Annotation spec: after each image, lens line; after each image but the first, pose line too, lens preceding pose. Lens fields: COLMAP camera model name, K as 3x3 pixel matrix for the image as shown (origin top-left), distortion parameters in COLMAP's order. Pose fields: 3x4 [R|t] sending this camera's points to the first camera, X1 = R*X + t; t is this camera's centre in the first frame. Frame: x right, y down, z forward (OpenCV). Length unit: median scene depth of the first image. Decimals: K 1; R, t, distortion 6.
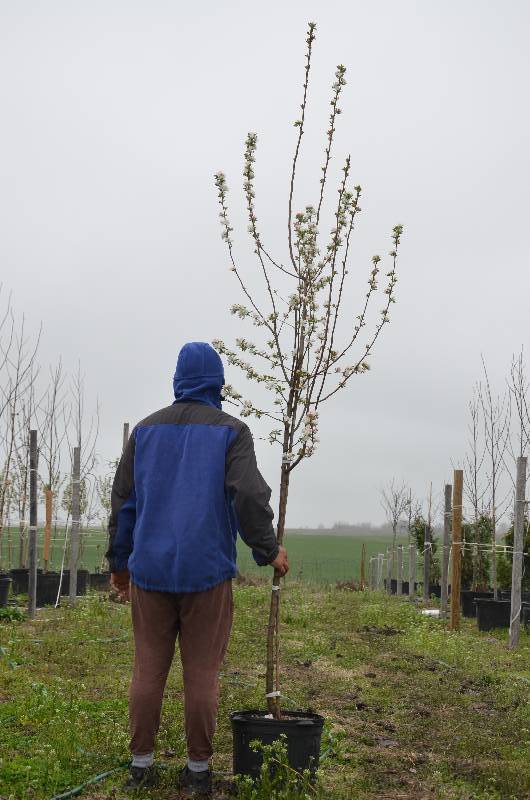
lens RADIAL K [[1452.3, 0, 267.8], [0, 1452.3, 399.2], [0, 0, 1]] dist [0.397516, 0.162443]
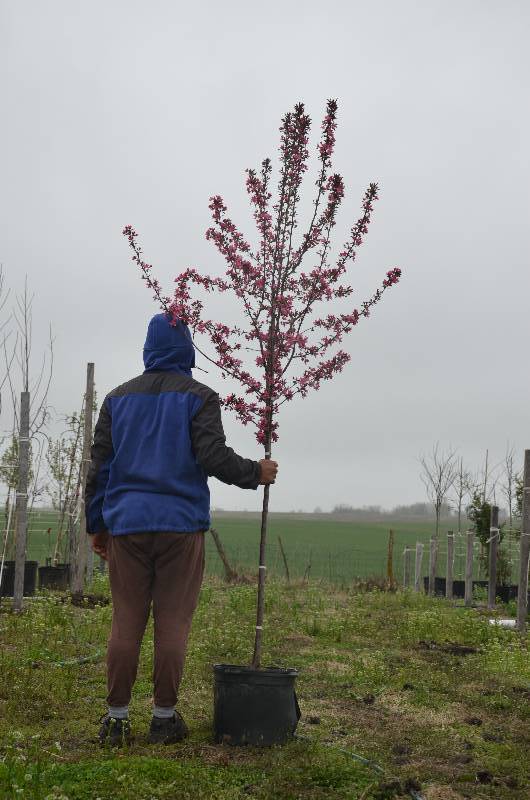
lens RADIAL K [[1594.8, 0, 252.1], [0, 1594.8, 401.6], [0, 0, 1]] dist [0.462399, 0.195610]
pose [[0.999547, 0.009255, 0.028622, -0.038523], [-0.009684, 0.999843, 0.014872, 0.022897], [-0.028480, -0.015142, 0.999480, 0.187793]]
